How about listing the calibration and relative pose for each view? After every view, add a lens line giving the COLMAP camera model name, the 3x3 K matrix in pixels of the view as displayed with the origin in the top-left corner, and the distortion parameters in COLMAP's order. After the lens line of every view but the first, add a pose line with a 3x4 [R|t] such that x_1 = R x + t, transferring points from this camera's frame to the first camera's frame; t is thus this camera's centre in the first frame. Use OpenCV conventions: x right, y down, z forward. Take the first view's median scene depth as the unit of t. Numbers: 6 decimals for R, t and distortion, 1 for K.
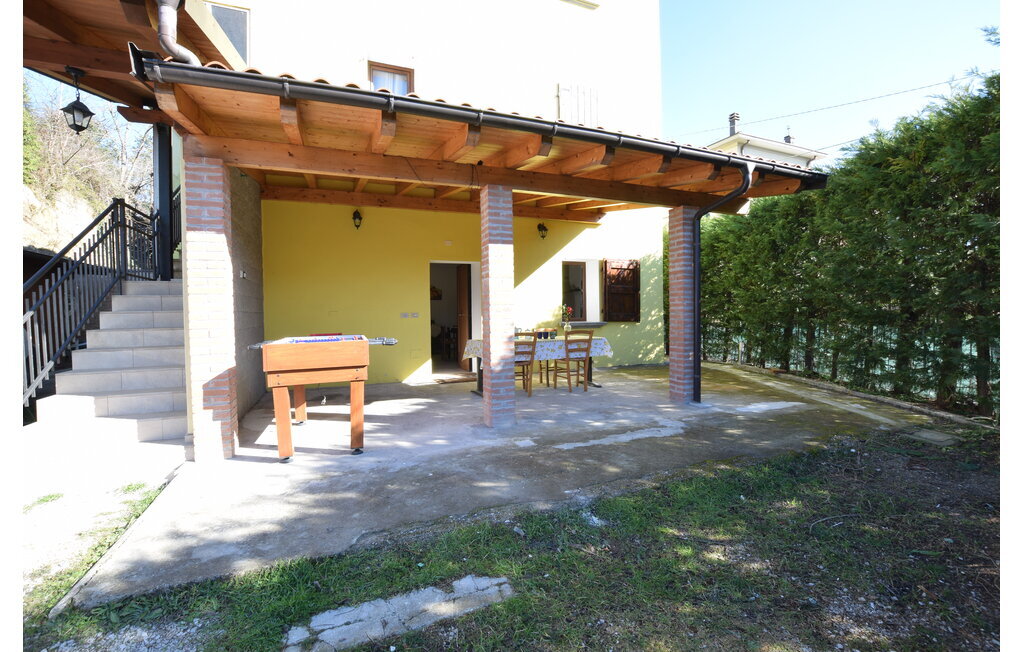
lens RADIAL K [[431.2, 0, 510.8], [0, 431.2, 322.2], [0, 0, 1]] dist [-0.034429, 0.005730]
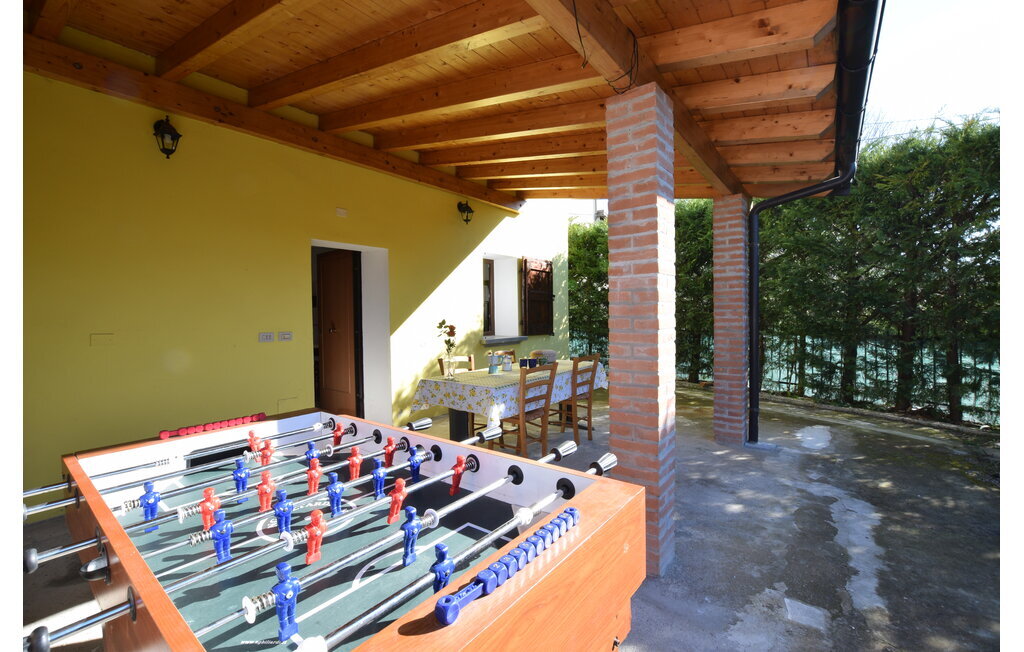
lens RADIAL K [[431.2, 0, 510.8], [0, 431.2, 322.2], [0, 0, 1]] dist [-0.034429, 0.005730]
pose [[0.859604, -0.009472, 0.510873, -0.270514], [0.013443, 0.999901, -0.004082, -0.029968], [-0.510784, 0.010377, 0.859647, 0.411561]]
